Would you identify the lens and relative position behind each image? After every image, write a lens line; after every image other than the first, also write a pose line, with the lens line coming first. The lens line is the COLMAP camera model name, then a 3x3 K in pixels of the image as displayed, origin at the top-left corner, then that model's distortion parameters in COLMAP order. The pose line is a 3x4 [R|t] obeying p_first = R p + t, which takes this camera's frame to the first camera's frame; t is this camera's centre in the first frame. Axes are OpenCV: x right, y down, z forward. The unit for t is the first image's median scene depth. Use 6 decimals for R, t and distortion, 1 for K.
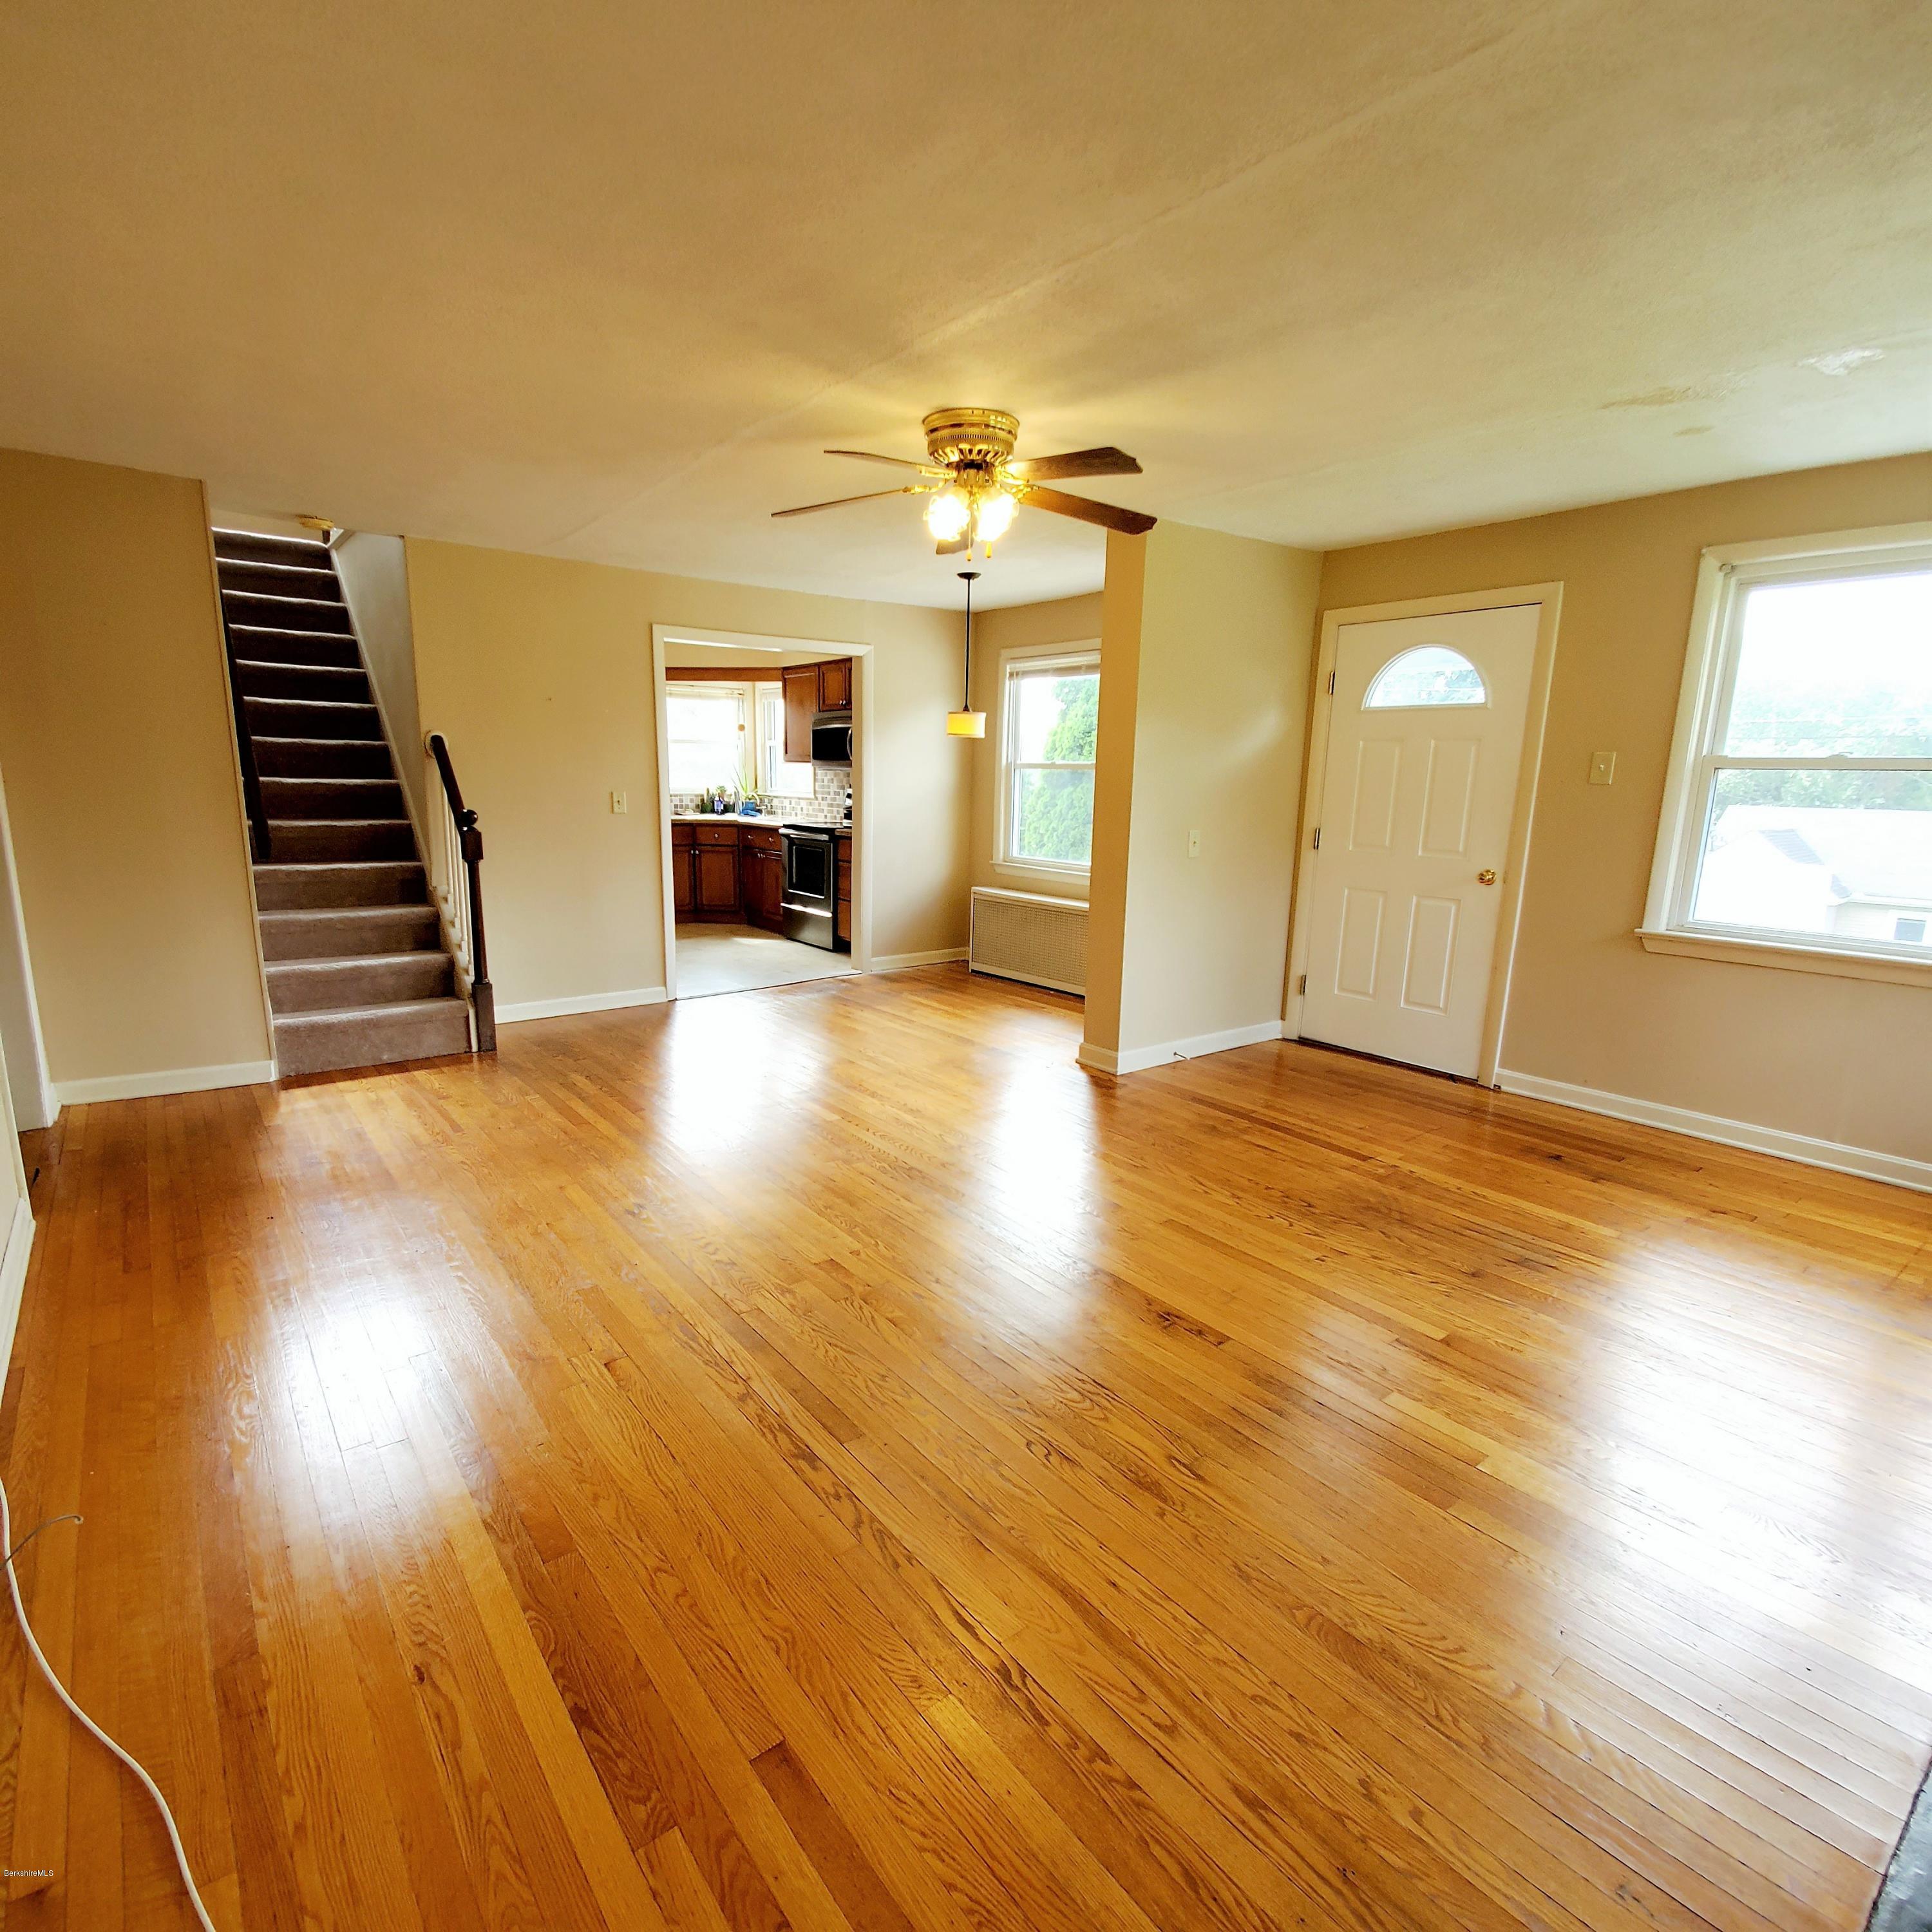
lens RADIAL K [[1026.6, 0, 932.9], [0, 1026.6, 976.4], [0, 0, 1]] dist [0.006529, -0.009762]
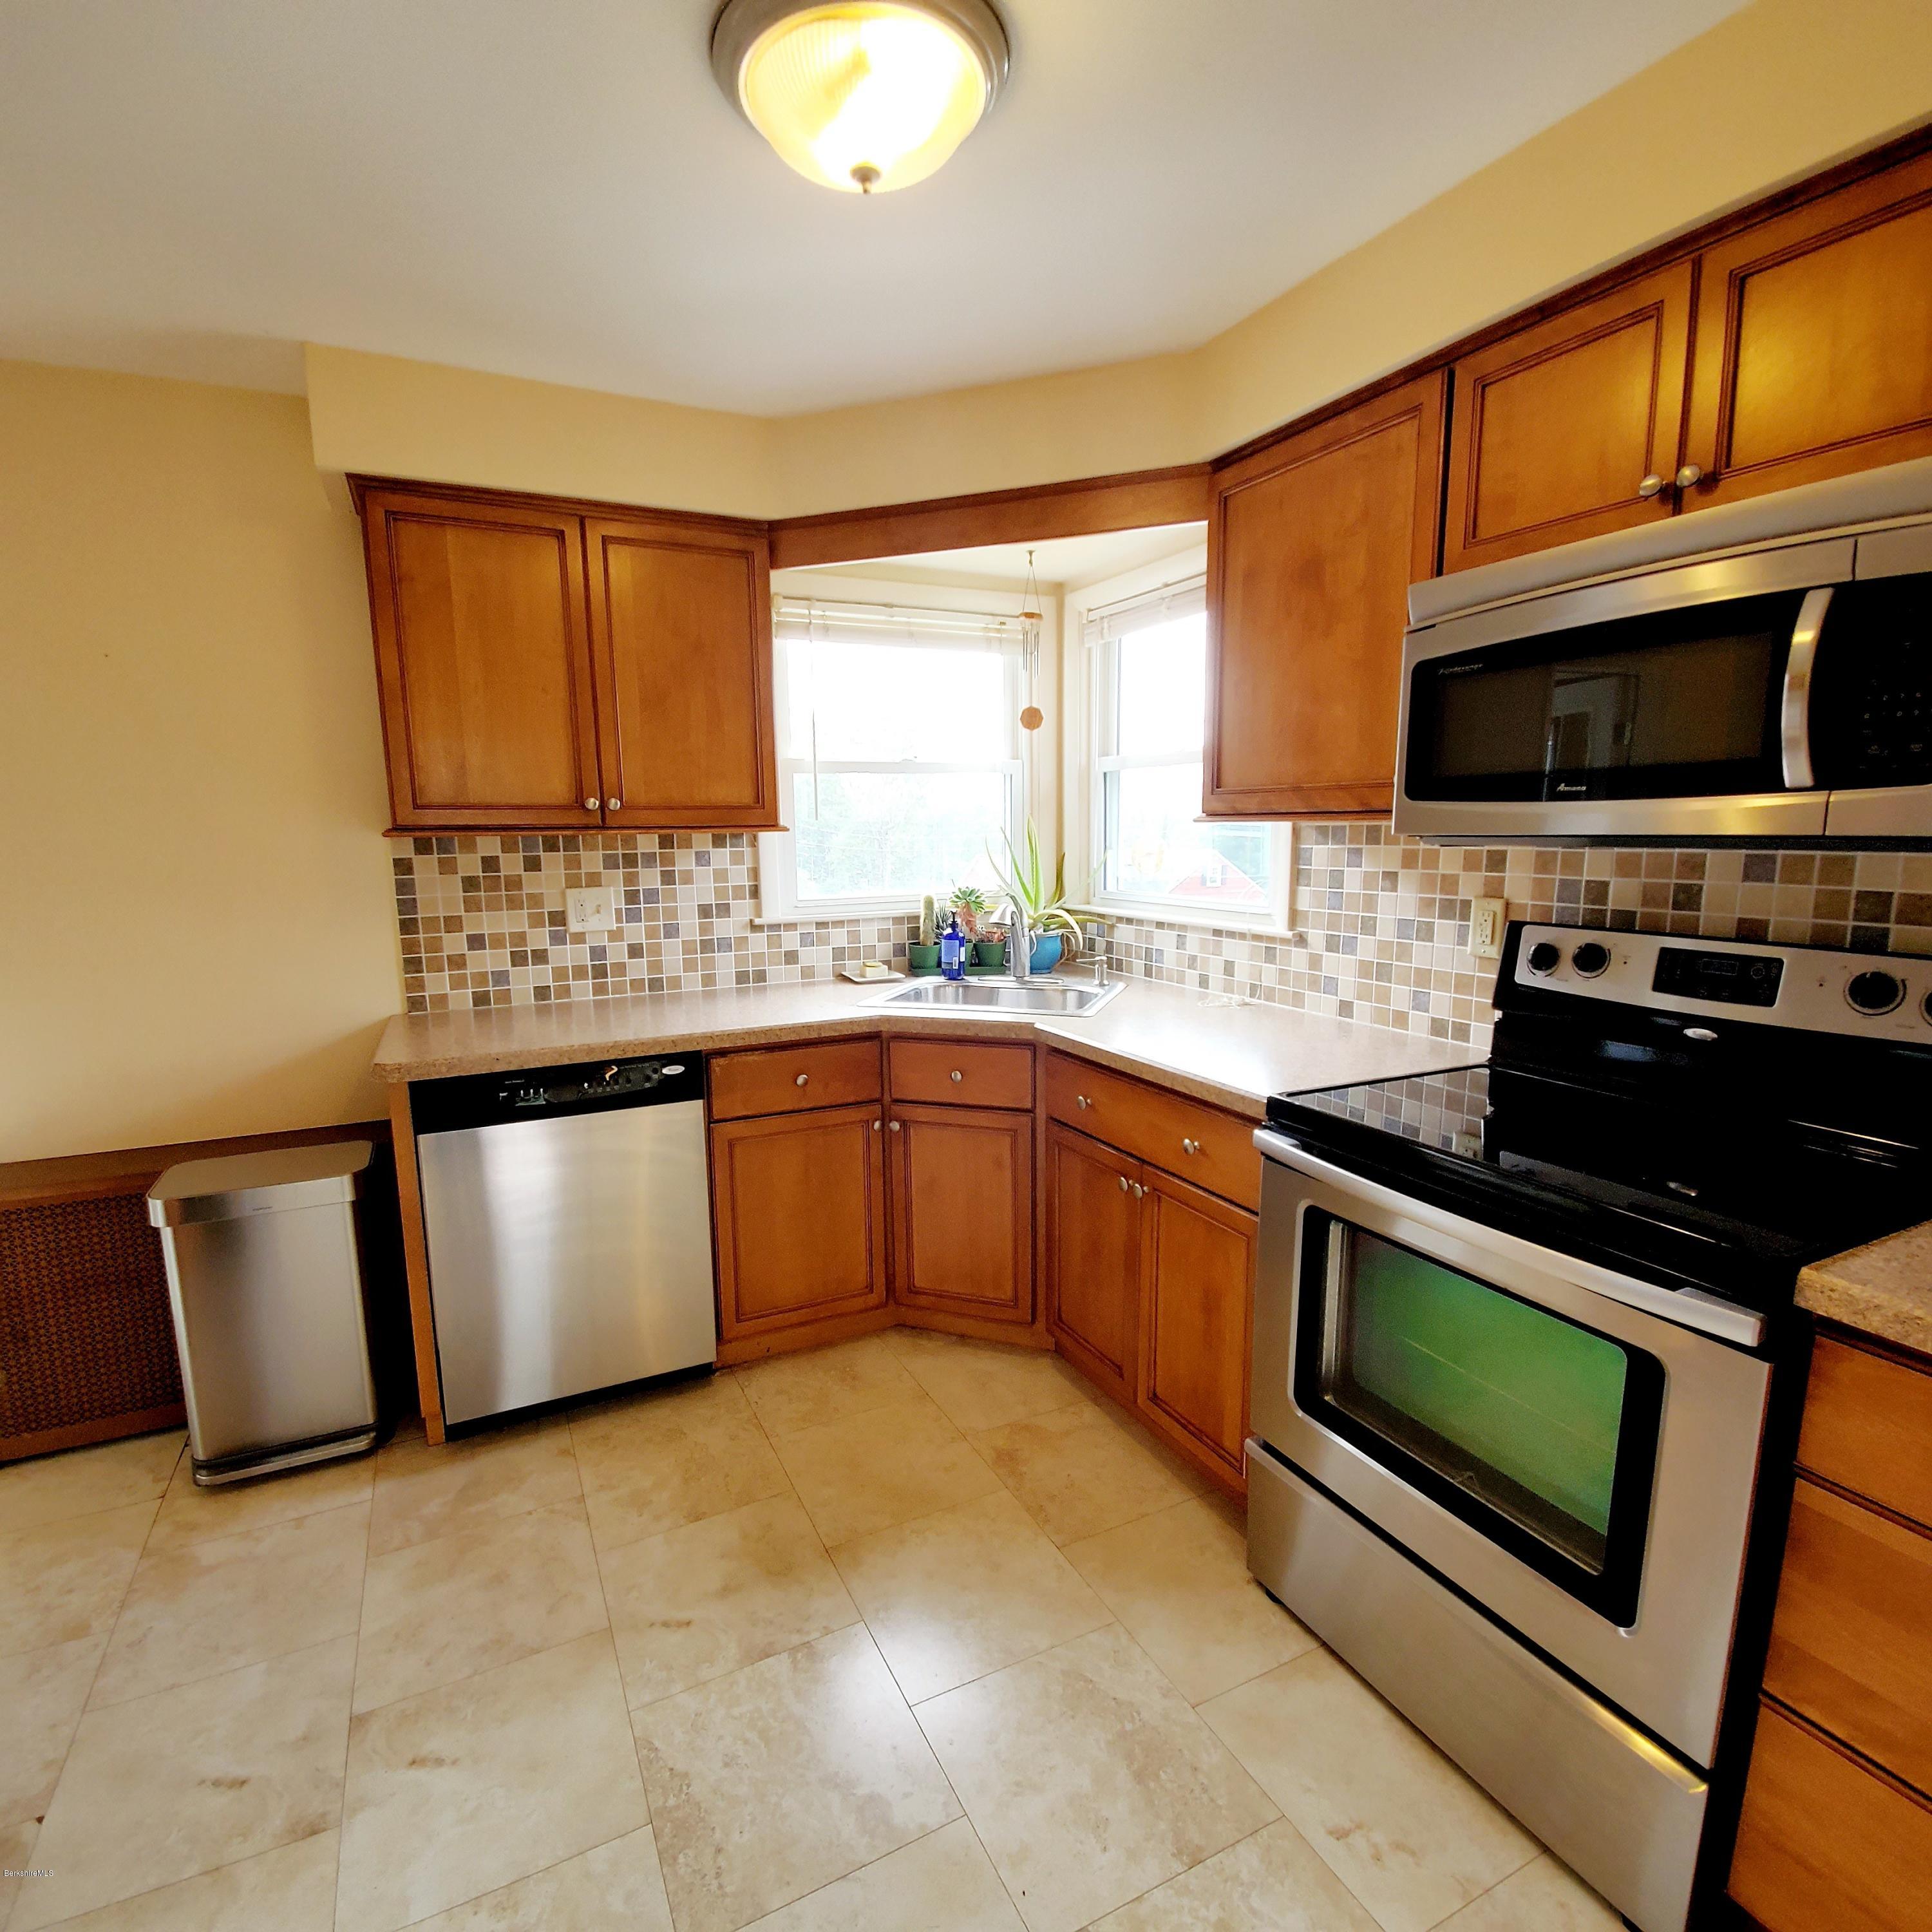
lens RADIAL K [[1026.6, 0, 965.6], [0, 1026.6, 971.3], [0, 0, 1]] dist [0.006529, -0.009762]
pose [[0.984080, -0.004075, -0.177677, -0.154628], [-0.005169, 0.998658, -0.051534, -0.149511], [0.177649, 0.051632, 0.982739, 0.703384]]
